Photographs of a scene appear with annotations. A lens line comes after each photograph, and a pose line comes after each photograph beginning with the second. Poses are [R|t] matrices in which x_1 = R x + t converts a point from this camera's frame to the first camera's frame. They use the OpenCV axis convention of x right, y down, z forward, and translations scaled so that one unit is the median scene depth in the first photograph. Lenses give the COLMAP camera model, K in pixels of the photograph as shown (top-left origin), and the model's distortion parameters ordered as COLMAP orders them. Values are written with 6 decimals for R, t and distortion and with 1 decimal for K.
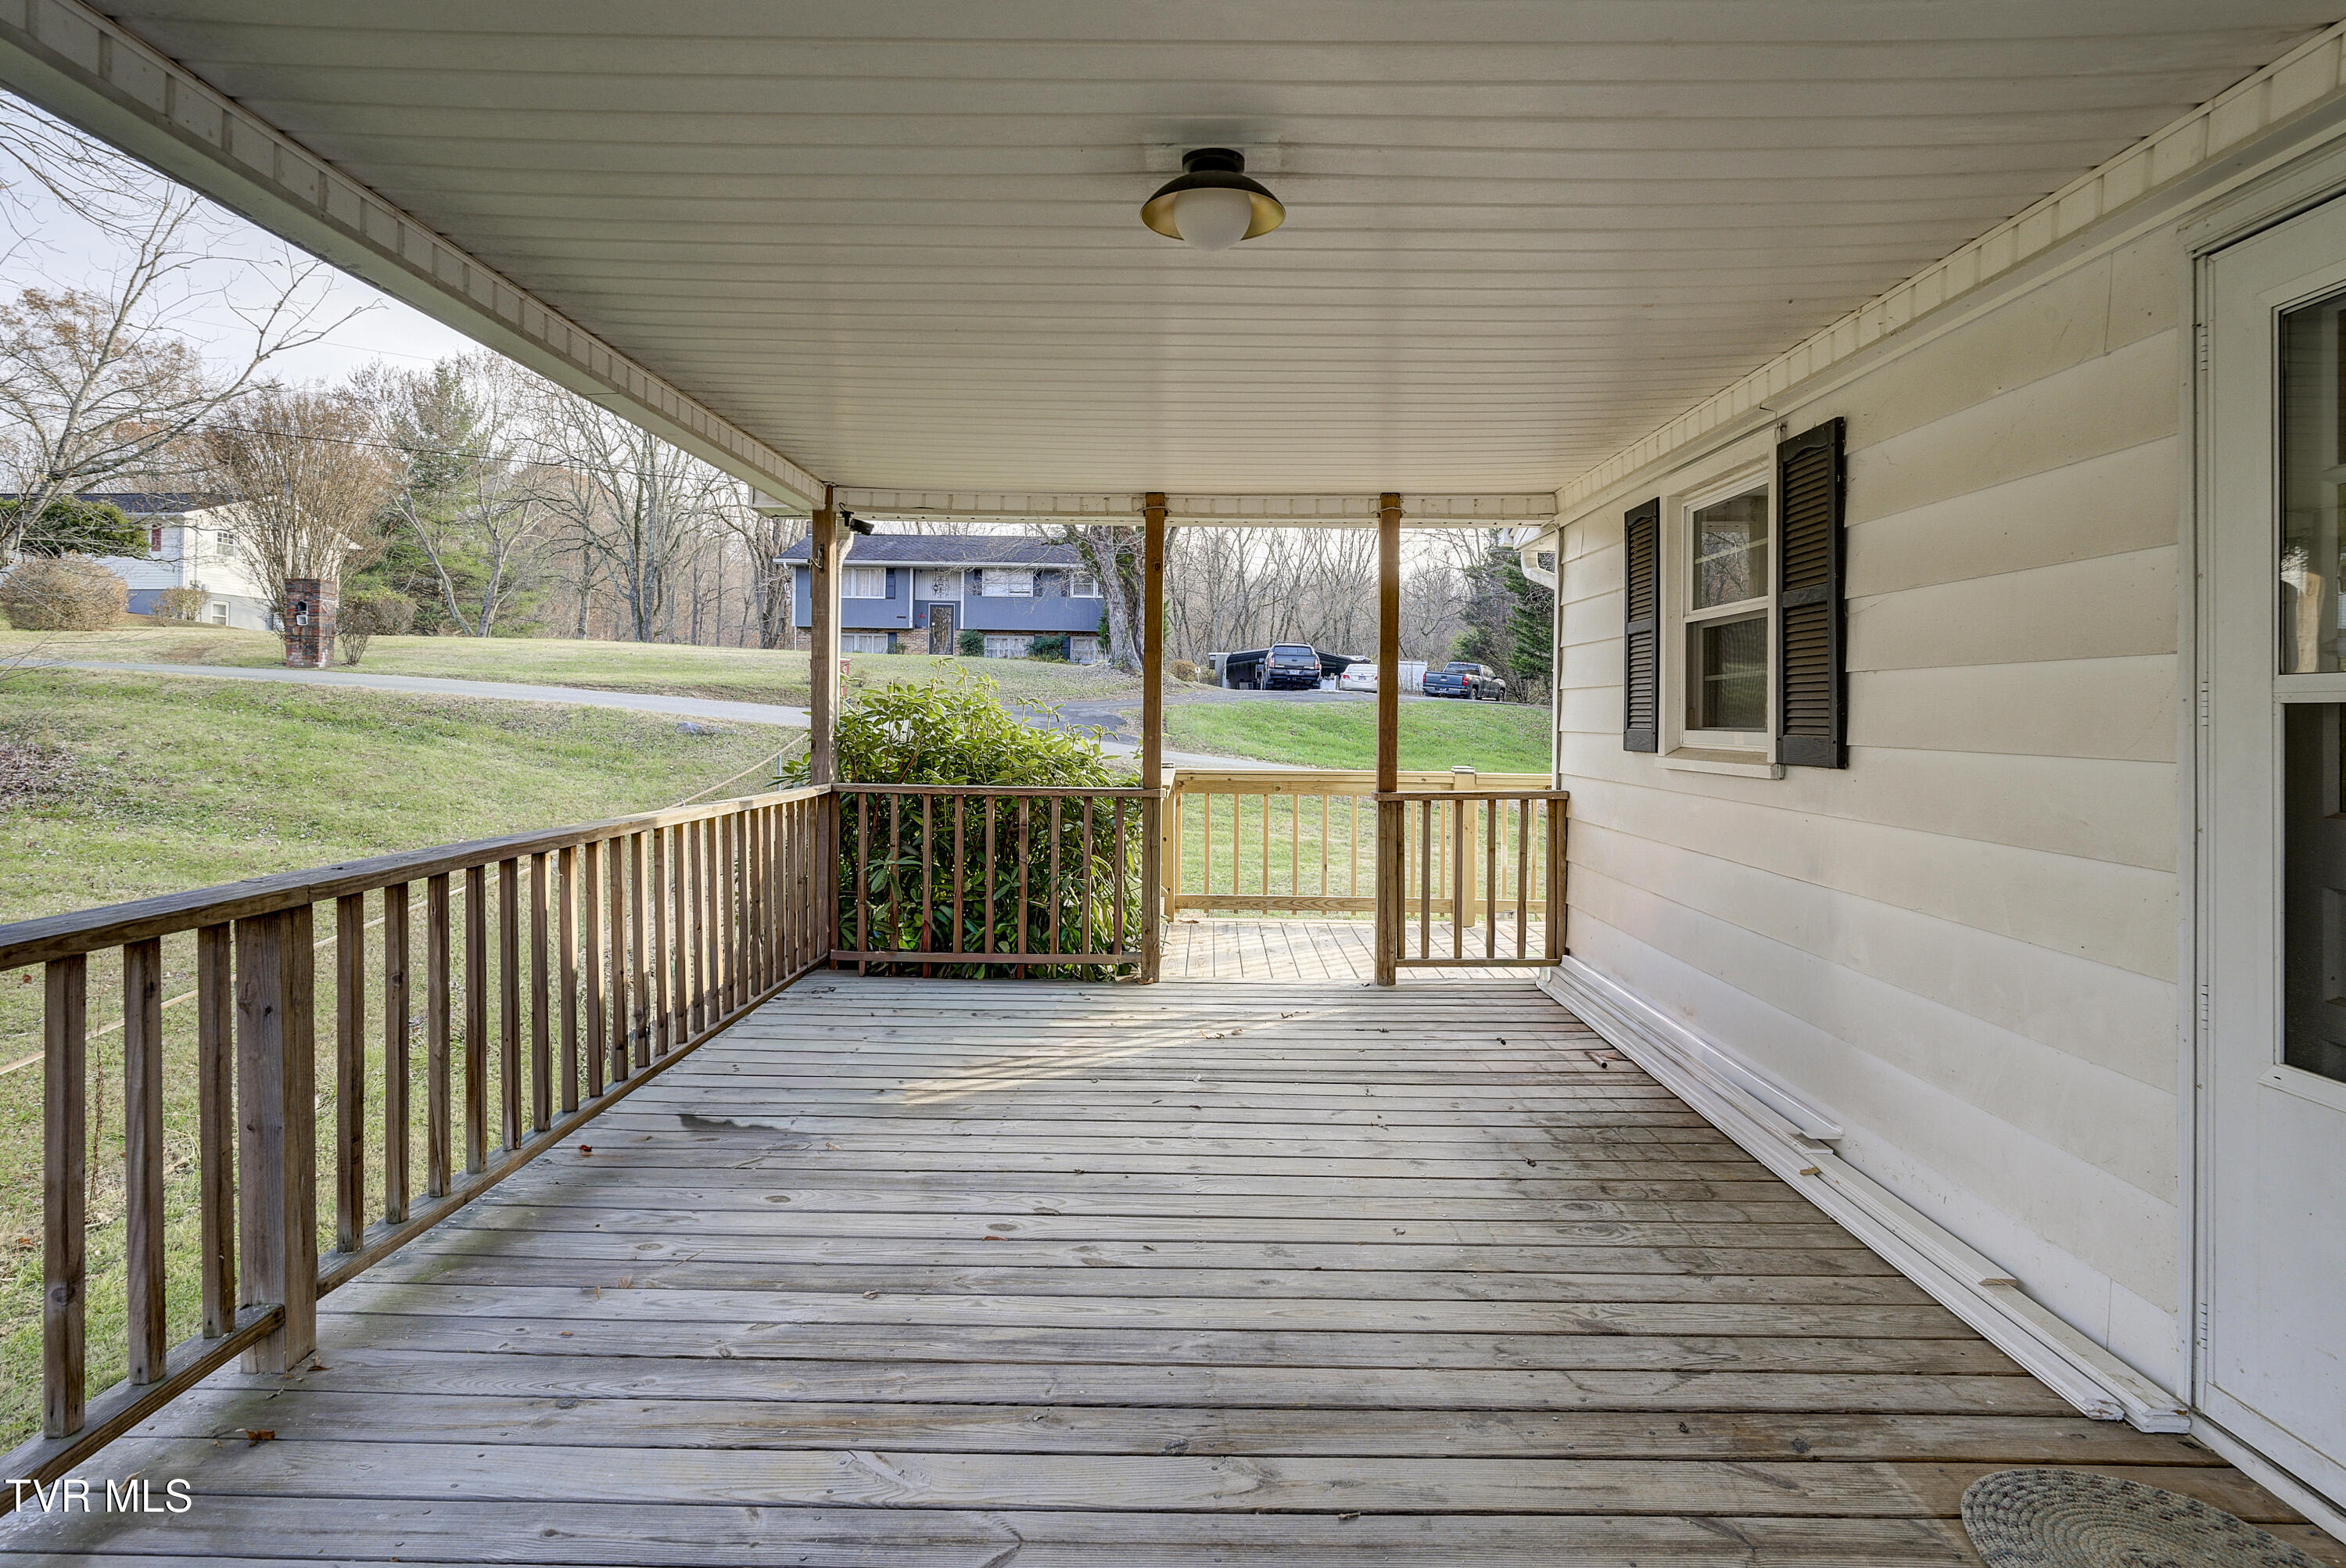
lens RADIAL K [[1229.3, 0, 1169.1], [0, 1229.3, 709.4], [0, 0, 1]] dist [0.000832, 0.000169]
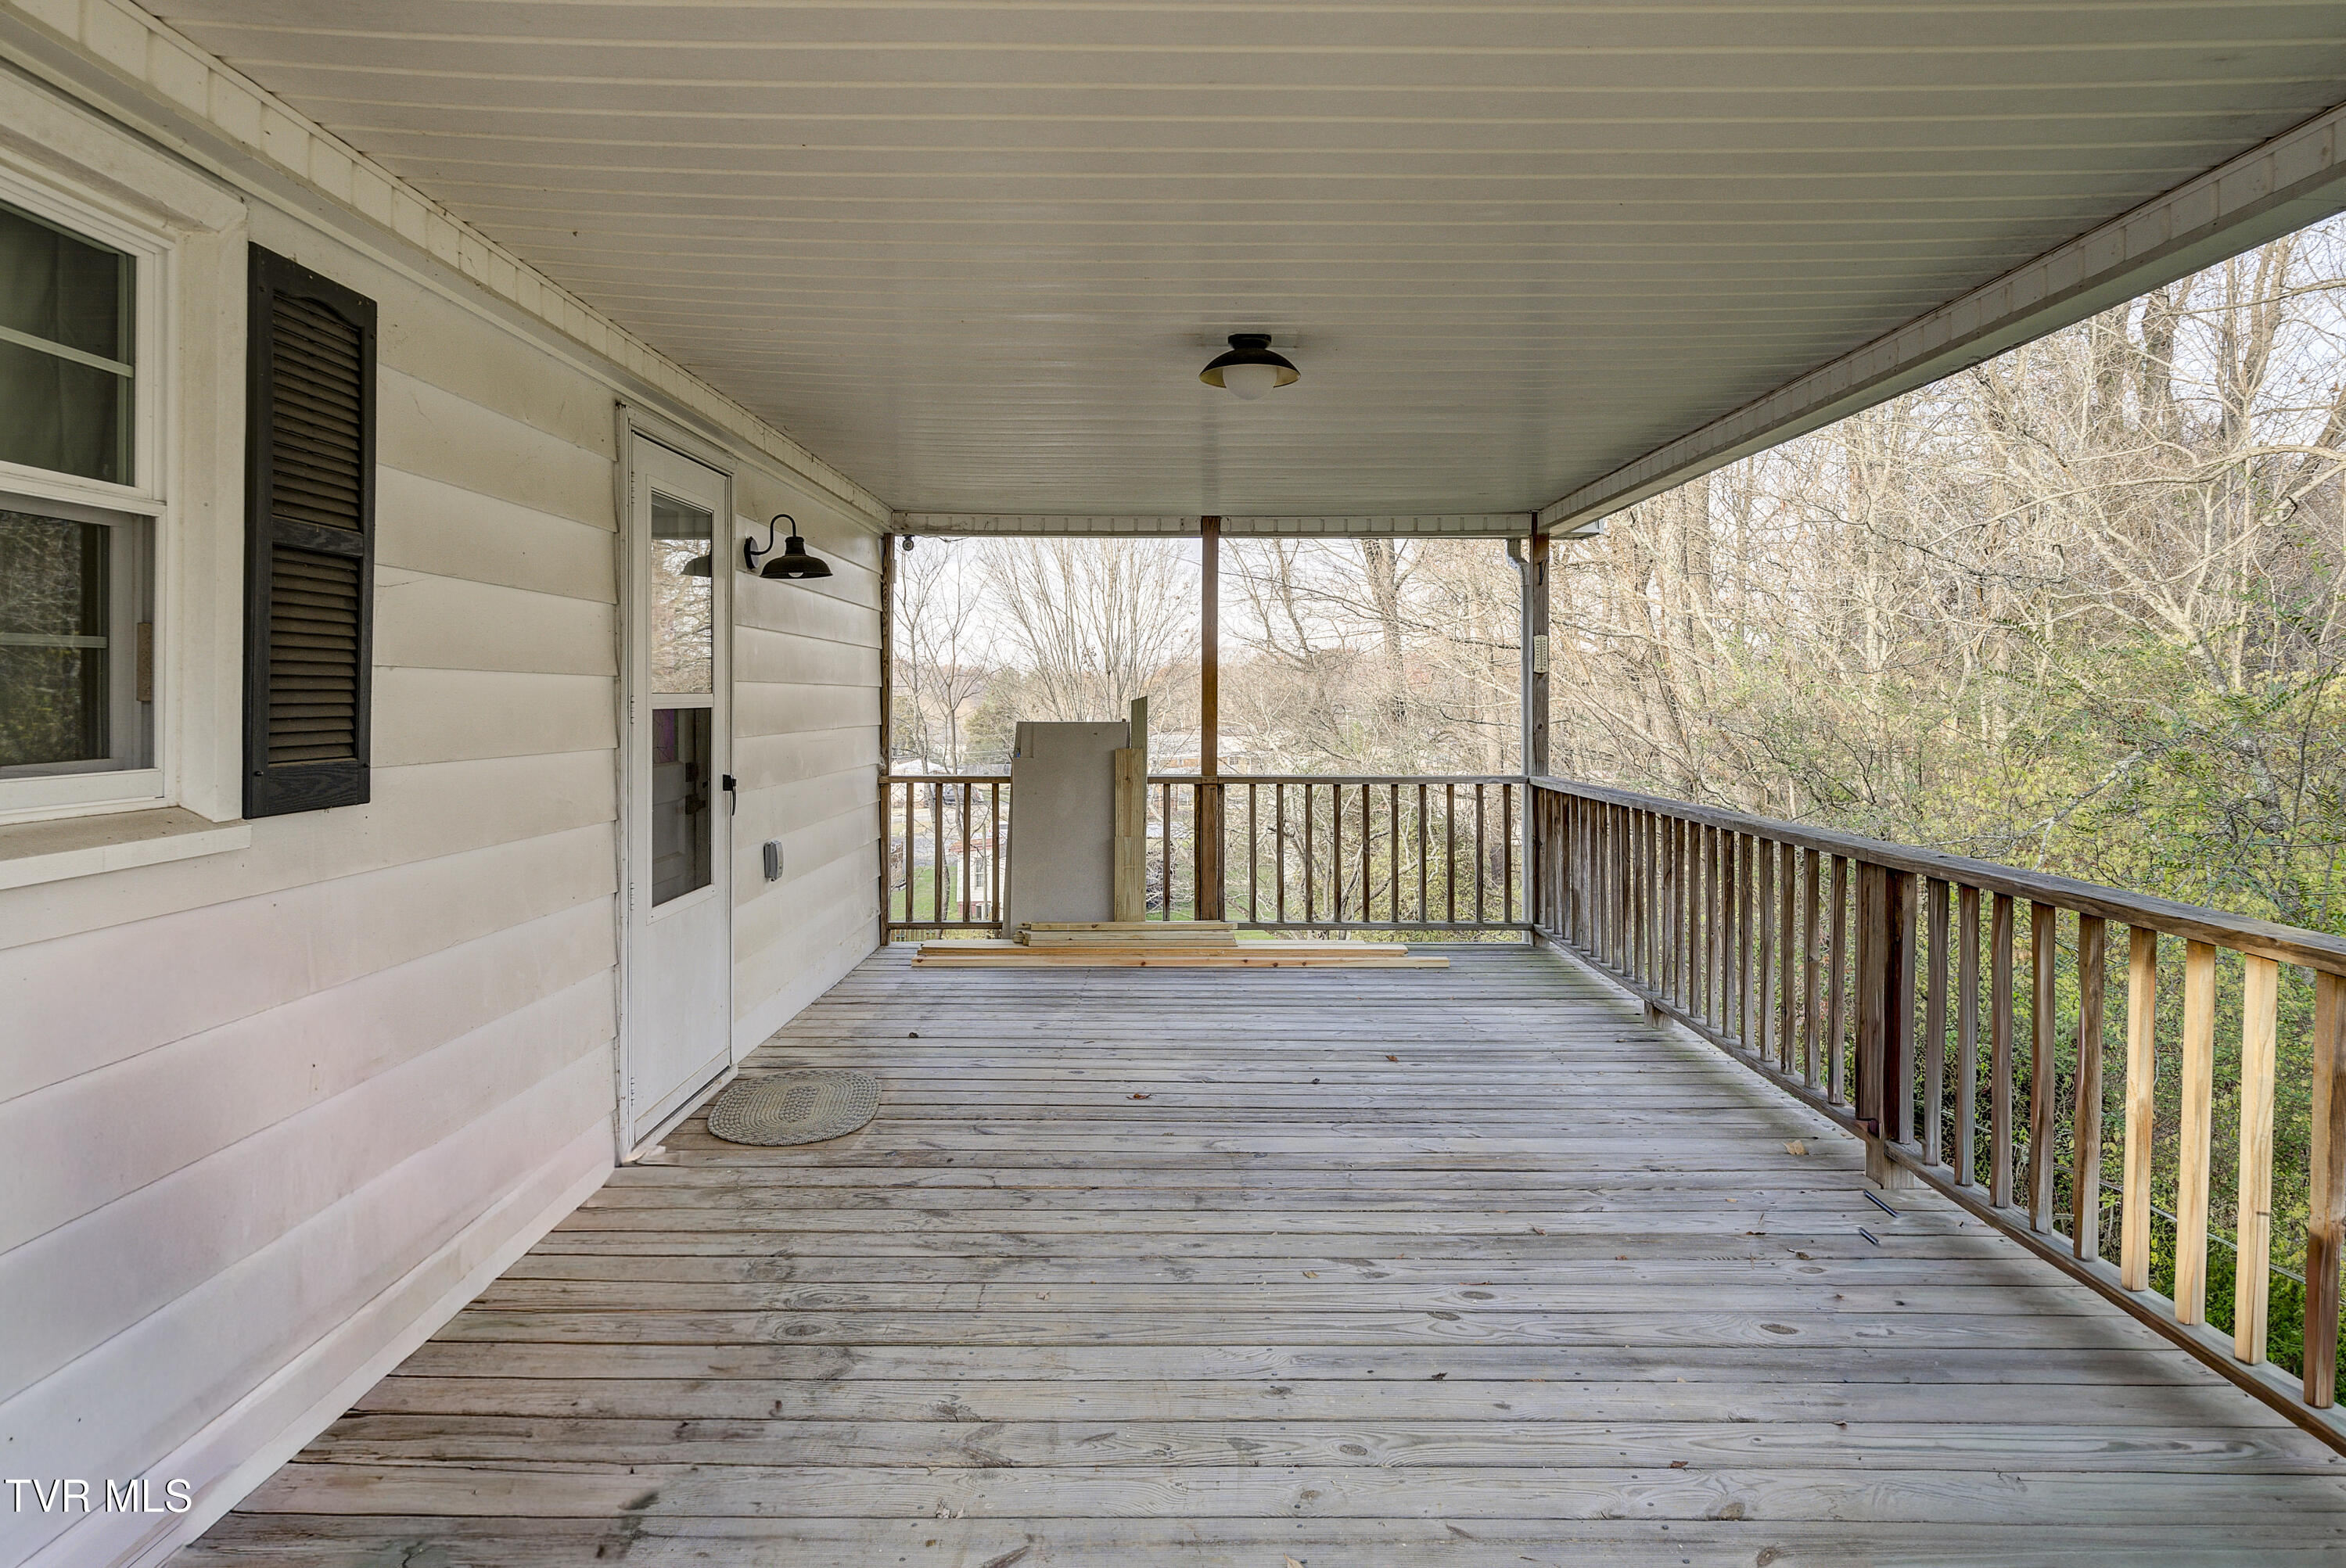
lens RADIAL K [[1300.2, 0, 1178.9], [0, 1300.2, 706.3], [0, 0, 1]] dist [0.000136, -0.000016]
pose [[-0.999897, -0.011889, -0.008096, 0.109743], [-0.011945, 0.999905, 0.006942, -0.022757], [0.008012, 0.007038, -0.999943, 2.157136]]
